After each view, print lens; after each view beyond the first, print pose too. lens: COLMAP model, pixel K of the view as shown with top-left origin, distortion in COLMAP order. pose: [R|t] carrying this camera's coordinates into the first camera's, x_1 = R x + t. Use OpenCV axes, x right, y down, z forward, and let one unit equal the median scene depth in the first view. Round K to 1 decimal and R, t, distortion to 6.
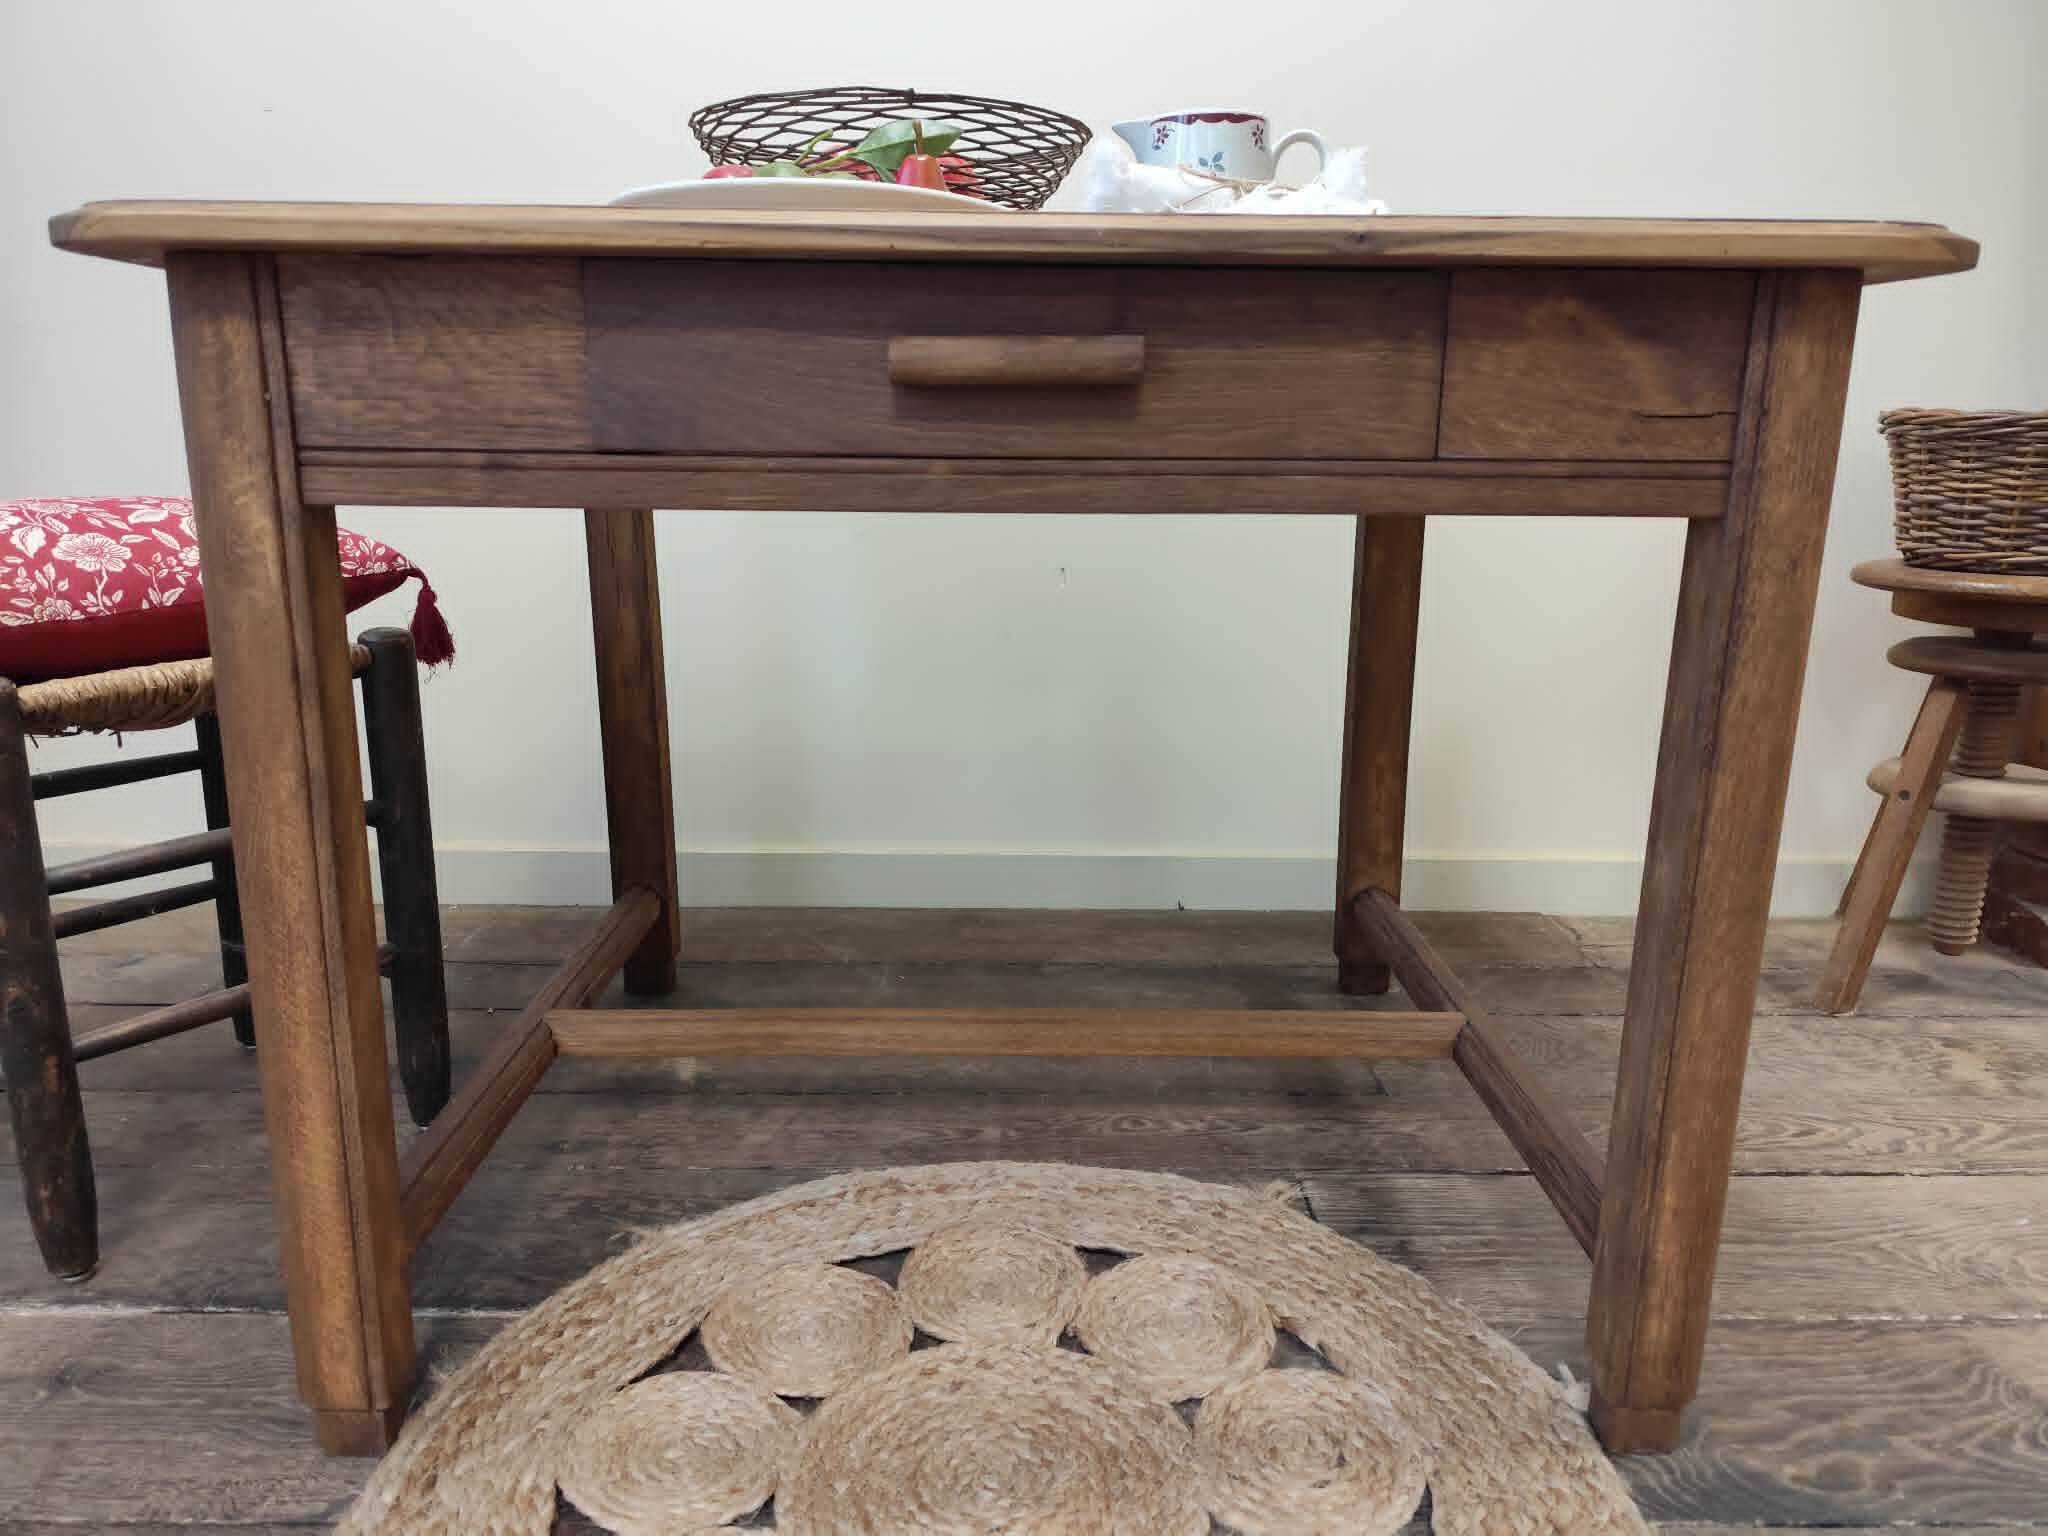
lens RADIAL K [[1441.6, 0, 1010.0], [0, 1441.6, 774.6], [0, 0, 1]] dist [0.007279, -0.023072]
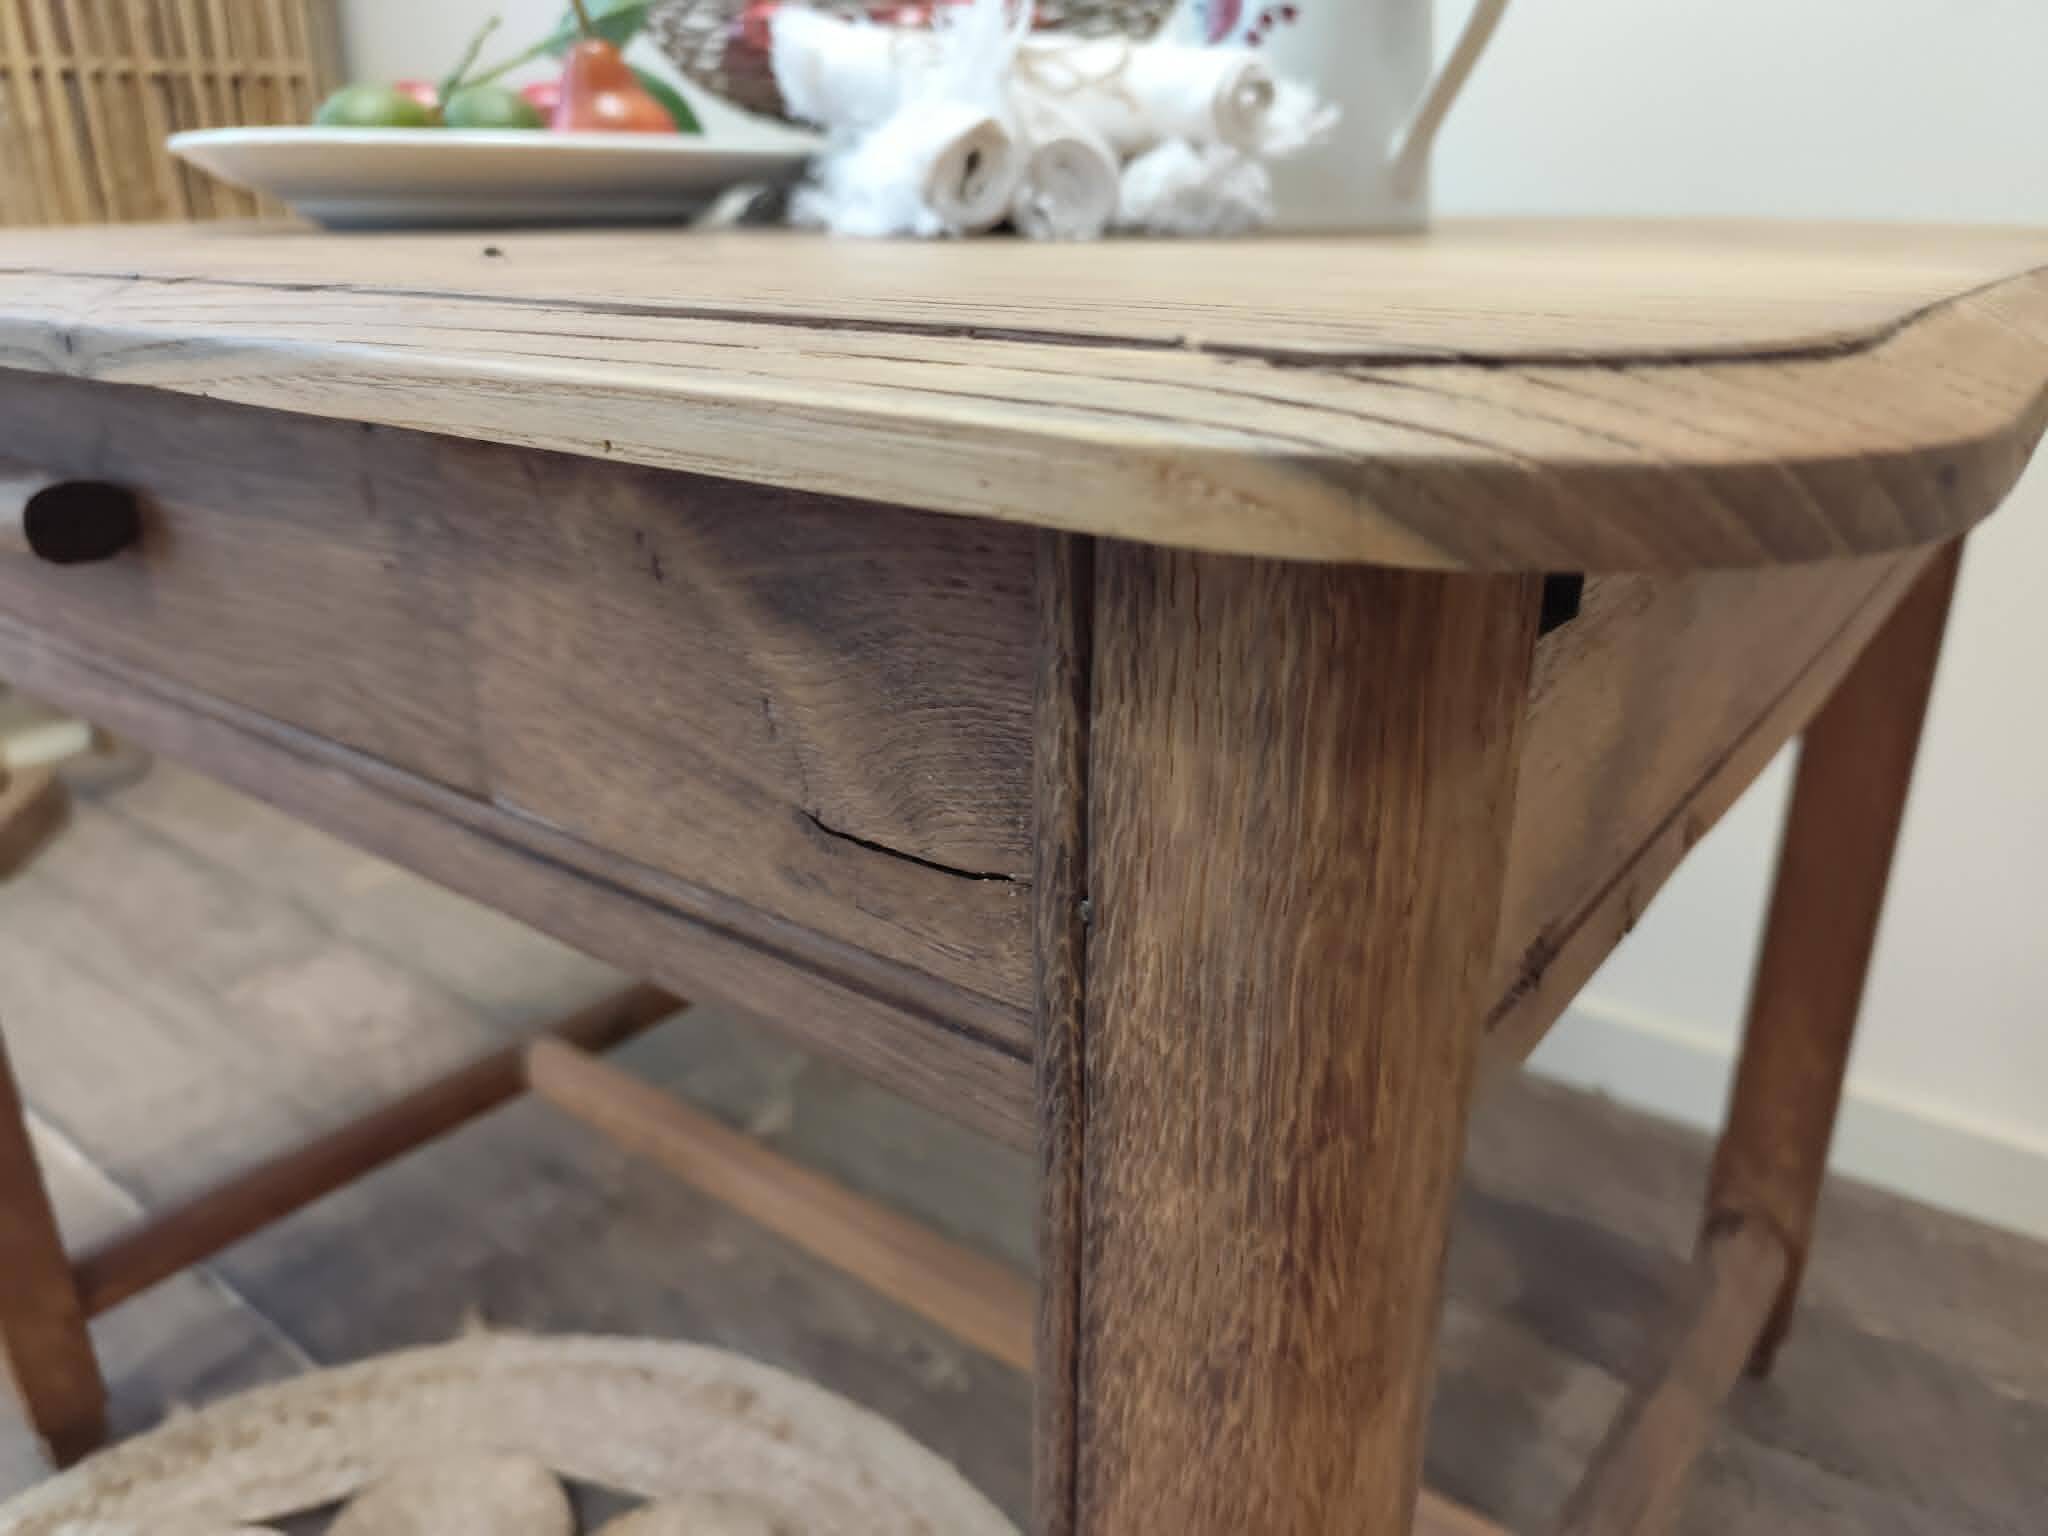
lens RADIAL K [[1495.3, 0, 1004.4], [0, 1495.3, 804.6], [0, 0, 1]] dist [-0.006969, -0.001163]
pose [[0.775245, 0.234044, -0.586701, 0.521407], [-0.144381, 0.969891, 0.196126, -0.252662], [0.614939, -0.067337, 0.785695, 0.566094]]
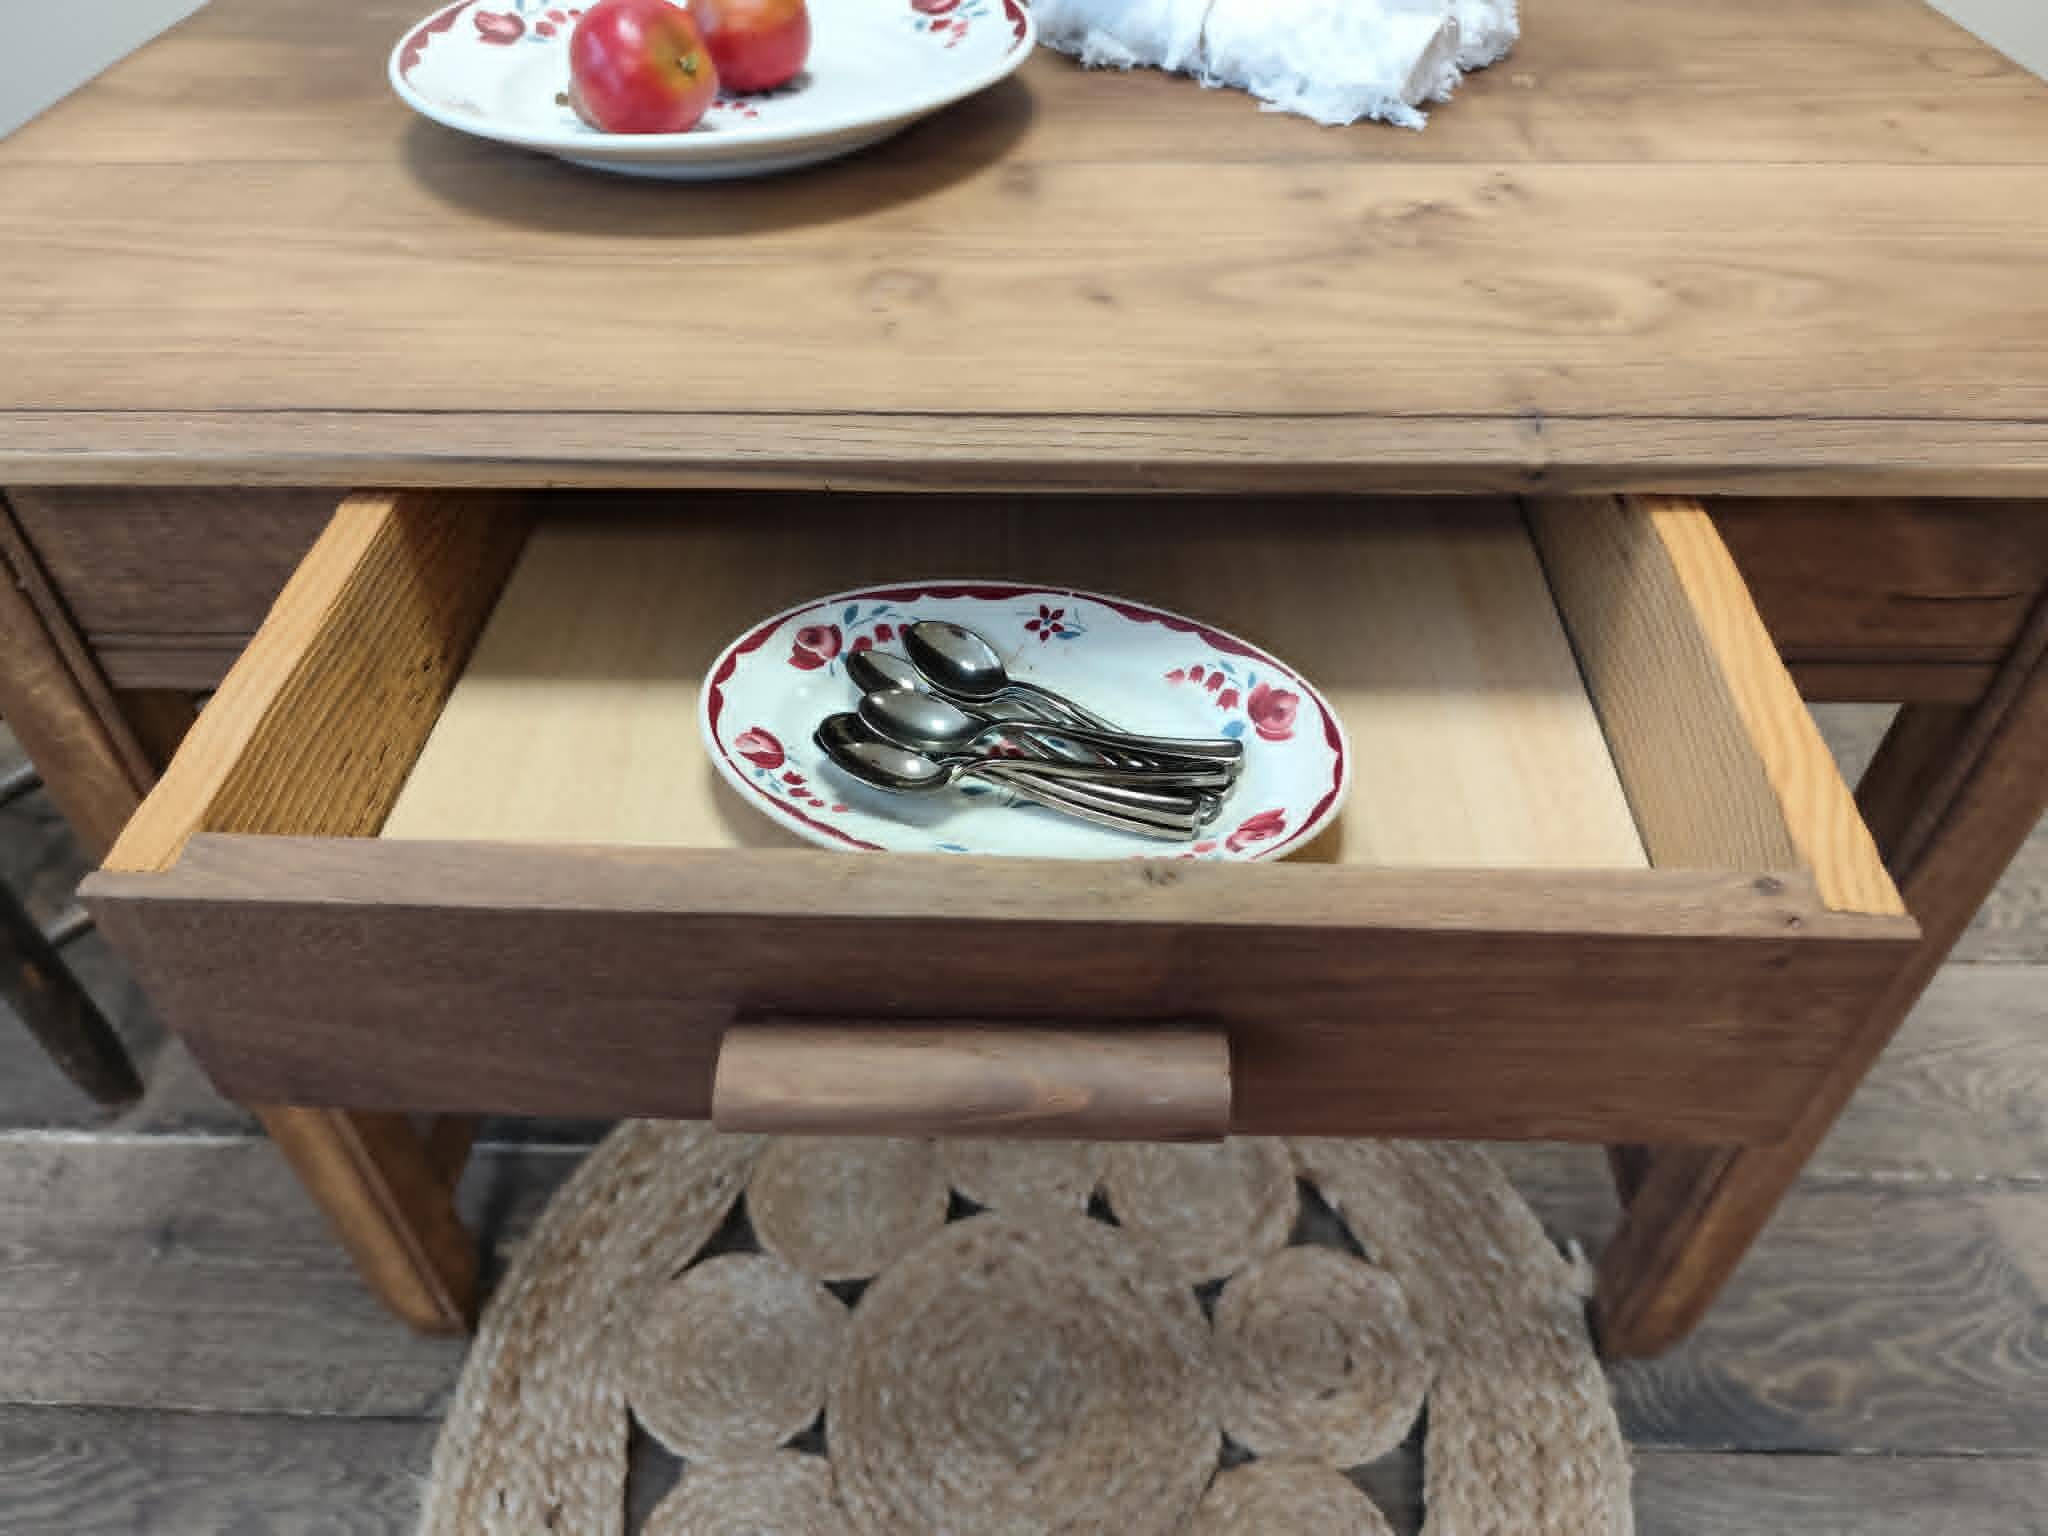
lens RADIAL K [[1441.6, 0, 1023.1], [0, 1441.6, 757.2], [0, 0, 1]] dist [0.007279, -0.023072]
pose [[0.998959, 0.012641, -0.043832, 0.028055], [0.010300, 0.873531, 0.486659, -0.404230], [0.044441, -0.486604, 0.872492, 0.246101]]
